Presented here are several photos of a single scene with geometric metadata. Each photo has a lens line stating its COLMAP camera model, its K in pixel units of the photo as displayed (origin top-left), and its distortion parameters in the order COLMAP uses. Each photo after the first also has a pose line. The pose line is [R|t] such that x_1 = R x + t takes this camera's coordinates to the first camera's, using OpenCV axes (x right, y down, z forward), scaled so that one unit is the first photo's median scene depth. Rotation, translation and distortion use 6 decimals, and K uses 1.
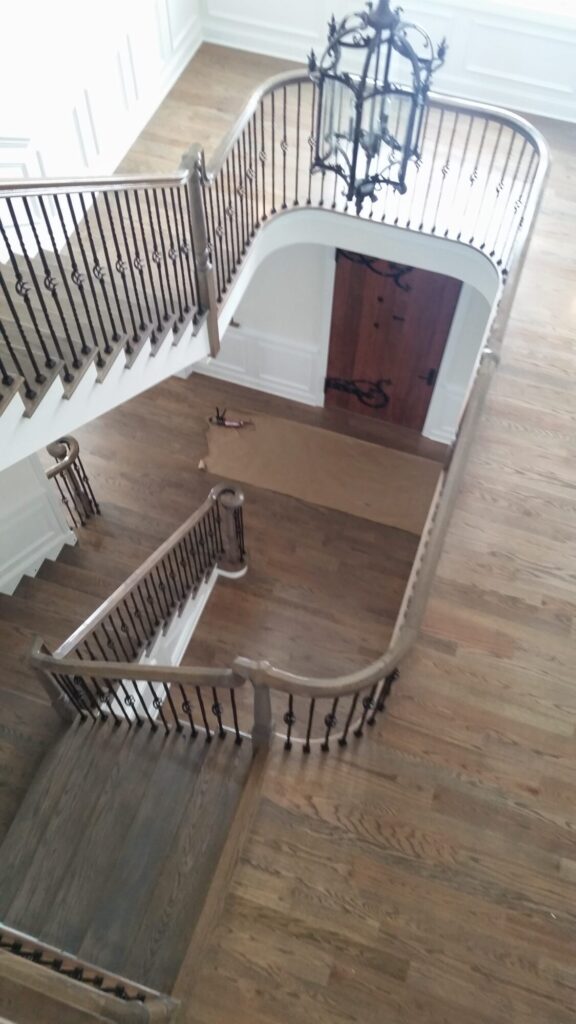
lens RADIAL K [[831.6, 0, 292.6], [0, 831.6, 514.3], [0, 0, 1]] dist [0.132244, -0.272447]
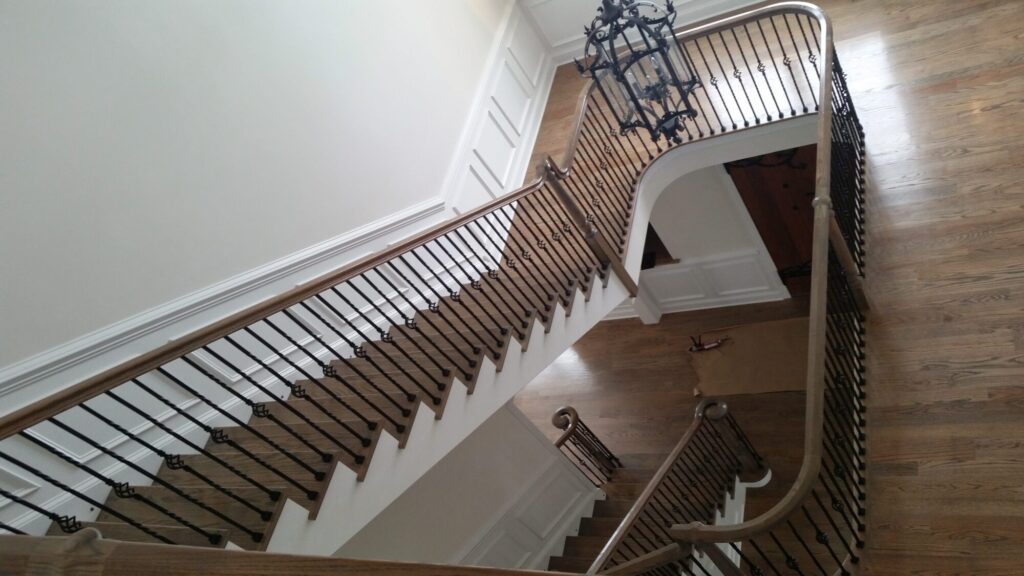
lens RADIAL K [[831.6, 0, 516.8], [0, 831.6, 288.3], [0, 0, 1]] dist [0.132244, -0.272447]
pose [[0.859575, -0.392496, -0.327227, 0.194418], [0.308898, 0.909212, -0.279135, 0.097270], [0.407077, 0.138858, 0.902777, -0.150806]]
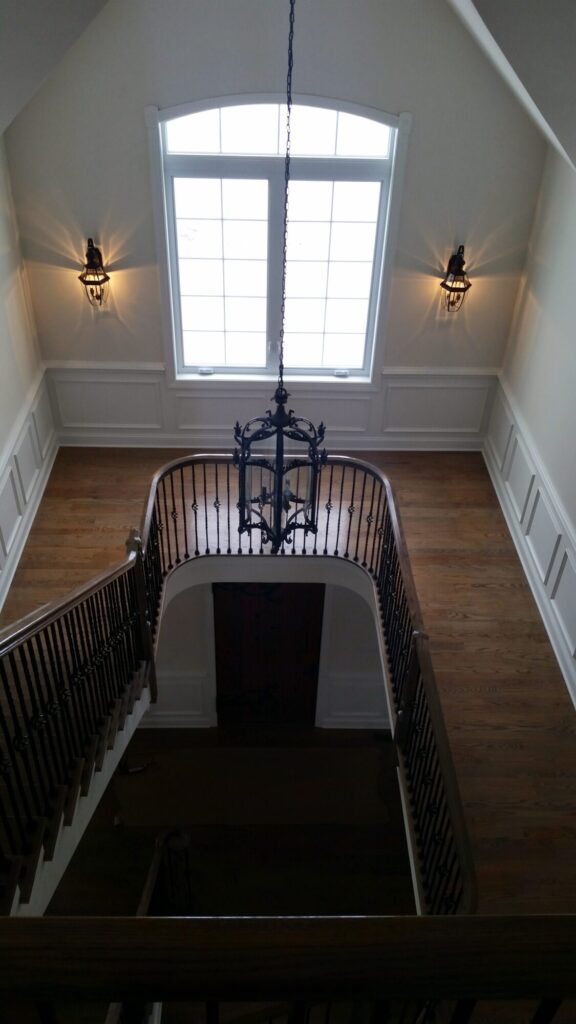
lens RADIAL K [[831.6, 0, 286.3], [0, 831.6, 503.9], [0, 0, 1]] dist [0.132244, -0.272447]
pose [[0.938819, -0.202725, 0.278428, -0.243607], [0.291927, 0.897350, -0.330971, -0.014517], [-0.182751, 0.392002, 0.901630, -0.136965]]
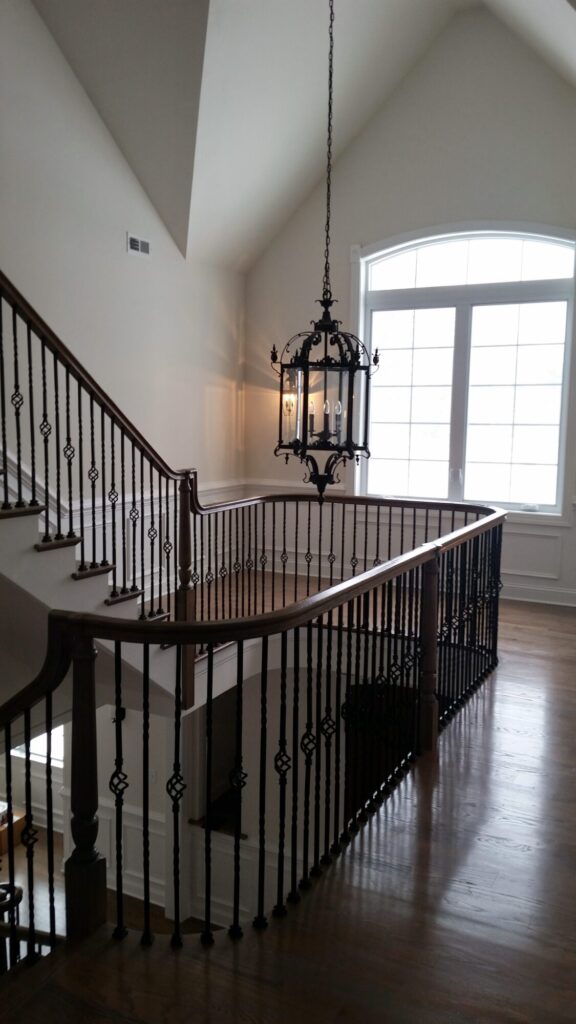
lens RADIAL K [[831.6, 0, 295.4], [0, 831.6, 517.0], [0, 0, 1]] dist [0.132244, -0.272447]
pose [[0.992663, 0.017715, -0.119608, 0.182013], [-0.106131, 0.601604, -0.791712, 0.555328], [0.057932, 0.798598, 0.599070, 0.359162]]
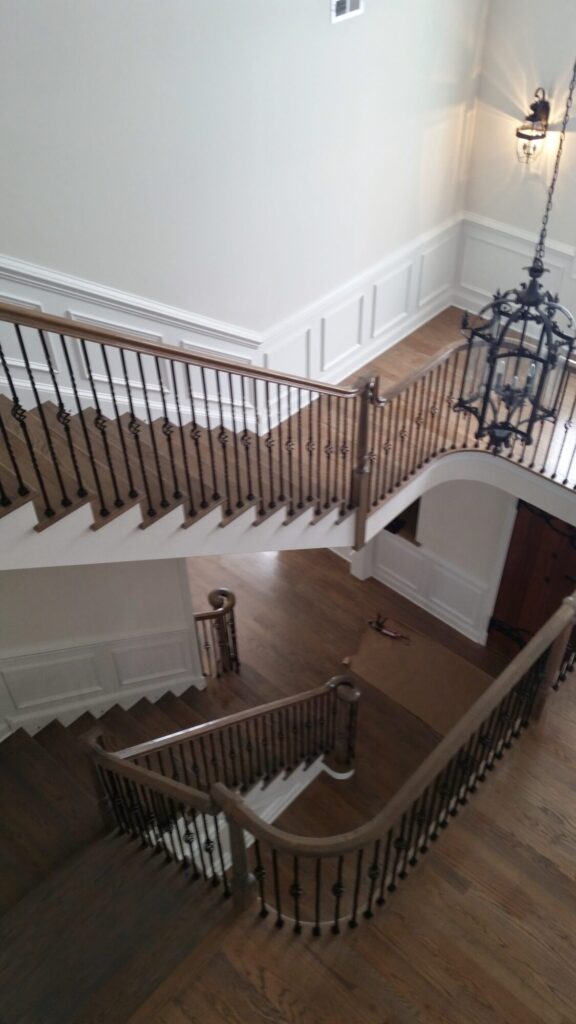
lens RADIAL K [[831.6, 0, 281.8], [0, 831.6, 506.7], [0, 0, 1]] dist [0.132244, -0.272447]
pose [[0.915122, 0.255139, -0.312179, 0.187008], [-0.331473, 0.916898, -0.222313, 0.044998], [0.229515, 0.306923, 0.923646, -0.063651]]
